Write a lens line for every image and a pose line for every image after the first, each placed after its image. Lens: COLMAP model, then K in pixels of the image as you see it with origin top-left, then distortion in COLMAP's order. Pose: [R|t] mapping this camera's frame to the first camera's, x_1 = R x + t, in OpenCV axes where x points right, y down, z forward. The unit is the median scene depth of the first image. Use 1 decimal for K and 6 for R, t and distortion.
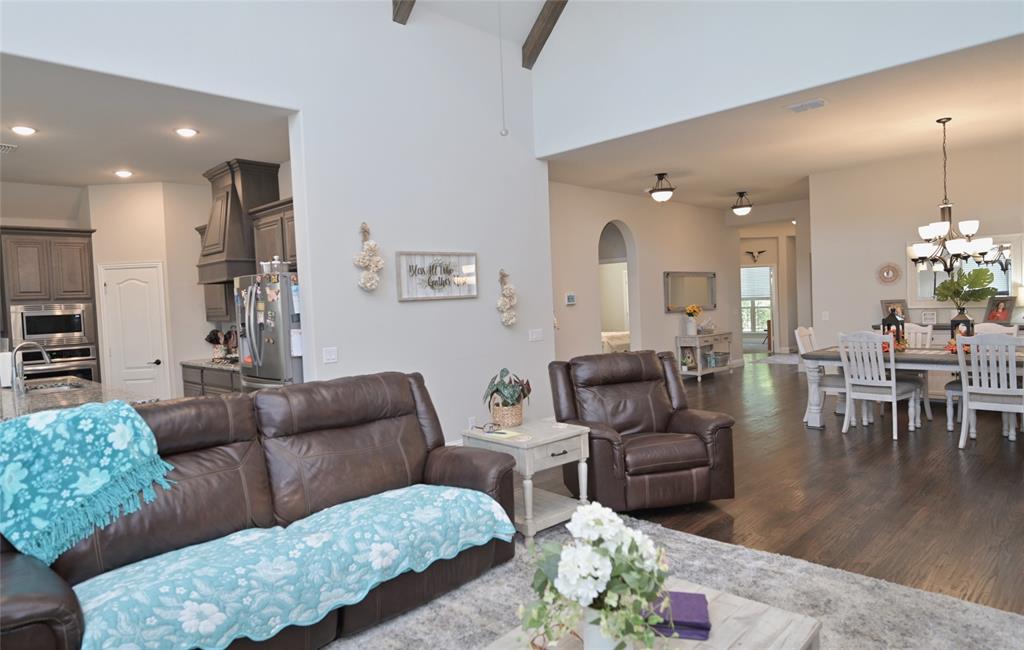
lens RADIAL K [[611.7, 0, 512.0], [0, 611.7, 325.0], [0, 0, 1]] dist [0.000988, -0.000213]
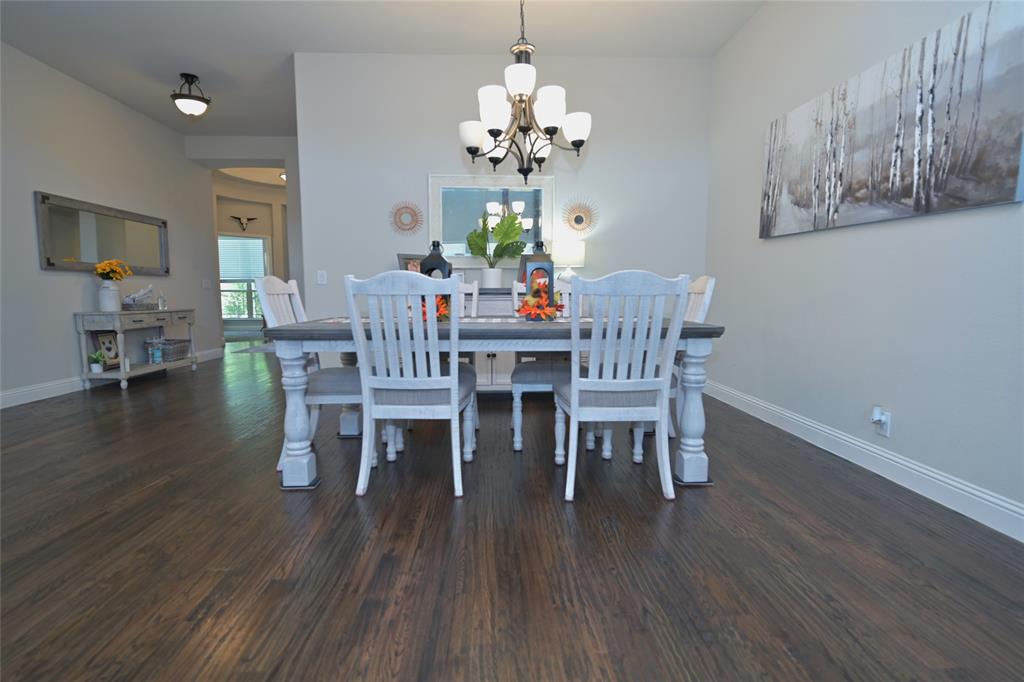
lens RADIAL K [[504.8, 0, 512.0], [0, 504.8, 341.0], [0, 0, 1]] dist [-0.001996, -0.000090]
pose [[0.679755, -0.032048, 0.732738, 0.284626], [0.001766, 0.999114, 0.042060, 0.035998], [-0.733437, -0.027296, 0.679209, 0.543709]]
